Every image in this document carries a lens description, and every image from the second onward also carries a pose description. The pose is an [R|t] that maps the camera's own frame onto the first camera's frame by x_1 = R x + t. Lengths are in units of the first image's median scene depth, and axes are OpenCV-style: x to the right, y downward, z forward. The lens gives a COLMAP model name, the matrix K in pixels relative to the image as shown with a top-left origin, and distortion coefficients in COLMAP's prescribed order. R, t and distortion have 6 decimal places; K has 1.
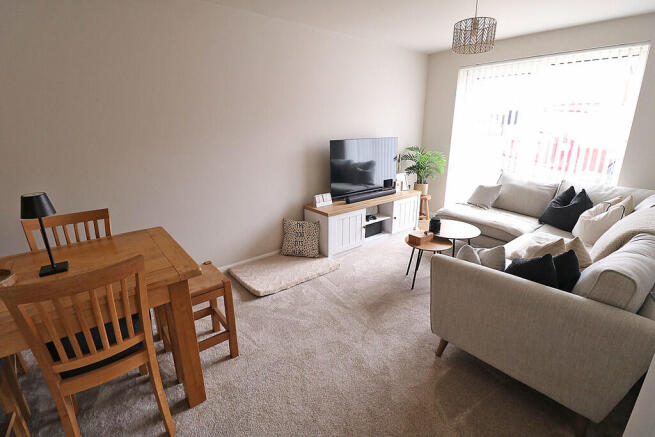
lens RADIAL K [[307.1, 0, 328.2], [0, 307.1, 218.6], [0, 0, 1]] dist [-0.012331, -0.005305]
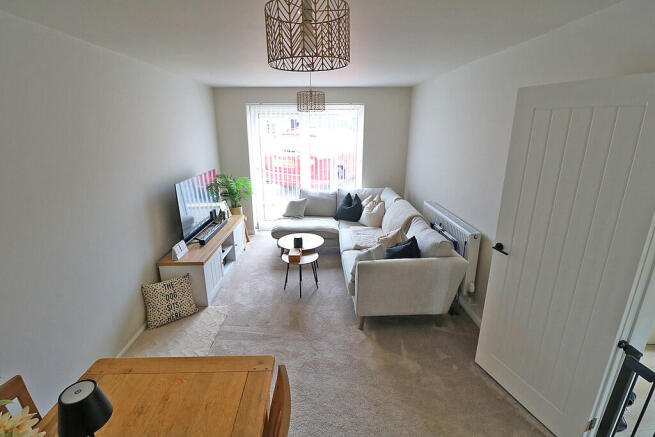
lens RADIAL K [[307.1, 0, 328.6], [0, 307.1, 218.0], [0, 0, 1]] dist [-0.012331, -0.005305]
pose [[0.595678, -0.224688, 0.771157, -0.458601], [0.228033, 0.967881, 0.105863, -0.156523], [-0.770175, 0.112789, 0.627782, 0.095710]]
